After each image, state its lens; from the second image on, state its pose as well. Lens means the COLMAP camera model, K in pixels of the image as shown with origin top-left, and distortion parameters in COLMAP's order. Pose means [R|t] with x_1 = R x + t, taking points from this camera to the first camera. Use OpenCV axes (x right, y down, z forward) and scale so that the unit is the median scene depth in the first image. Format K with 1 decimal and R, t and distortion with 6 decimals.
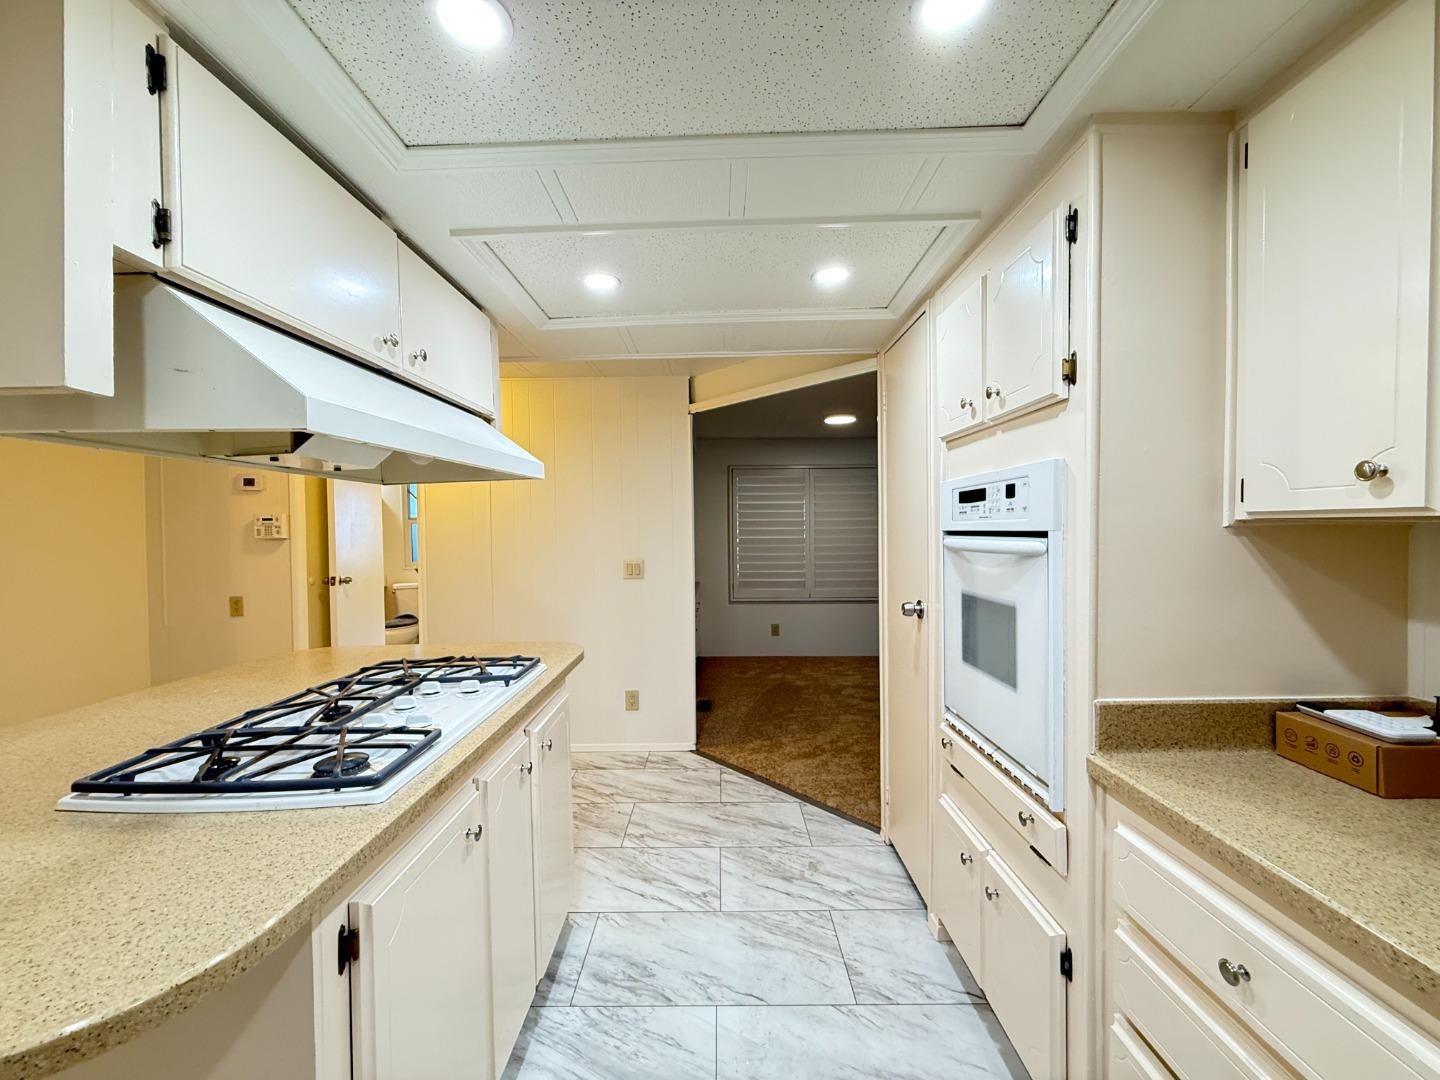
lens RADIAL K [[574.0, 0, 714.7], [0, 574.0, 539.7], [0, 0, 1]] dist [-0.000722, 0.000313]
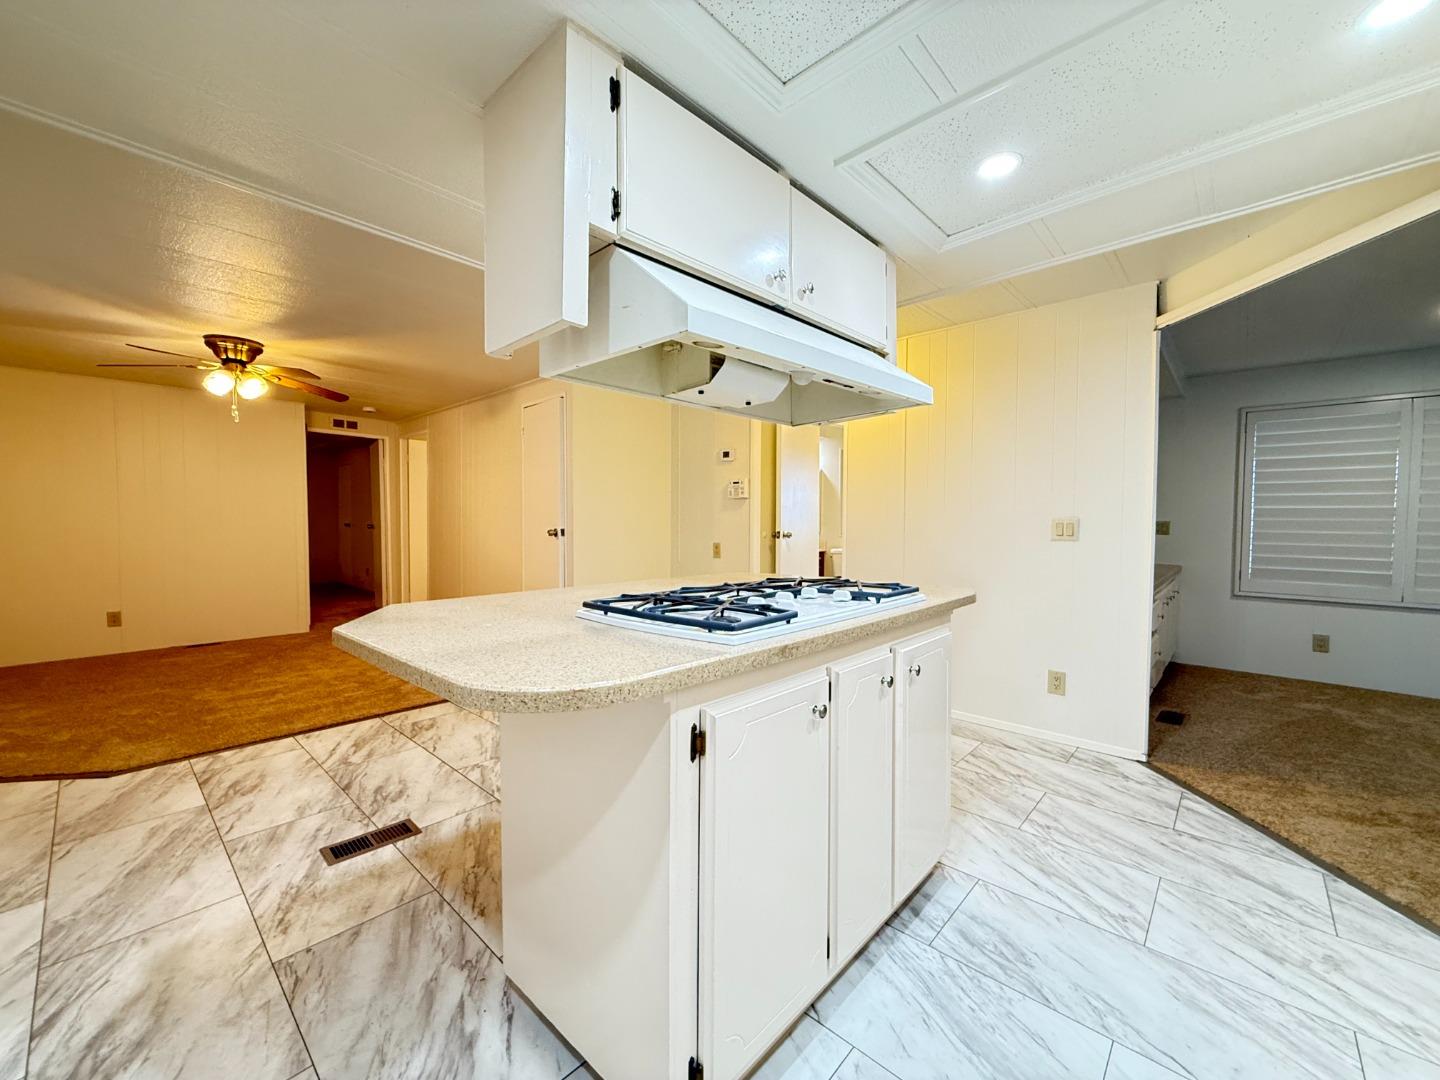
lens RADIAL K [[574.0, 0, 714.7], [0, 574.0, 539.7], [0, 0, 1]] dist [-0.000722, 0.000313]
pose [[0.738597, 0.037839, -0.673084, 0.073756], [-0.024693, 0.999272, 0.029080, 0.085610], [0.673694, -0.004858, 0.738994, 0.040911]]
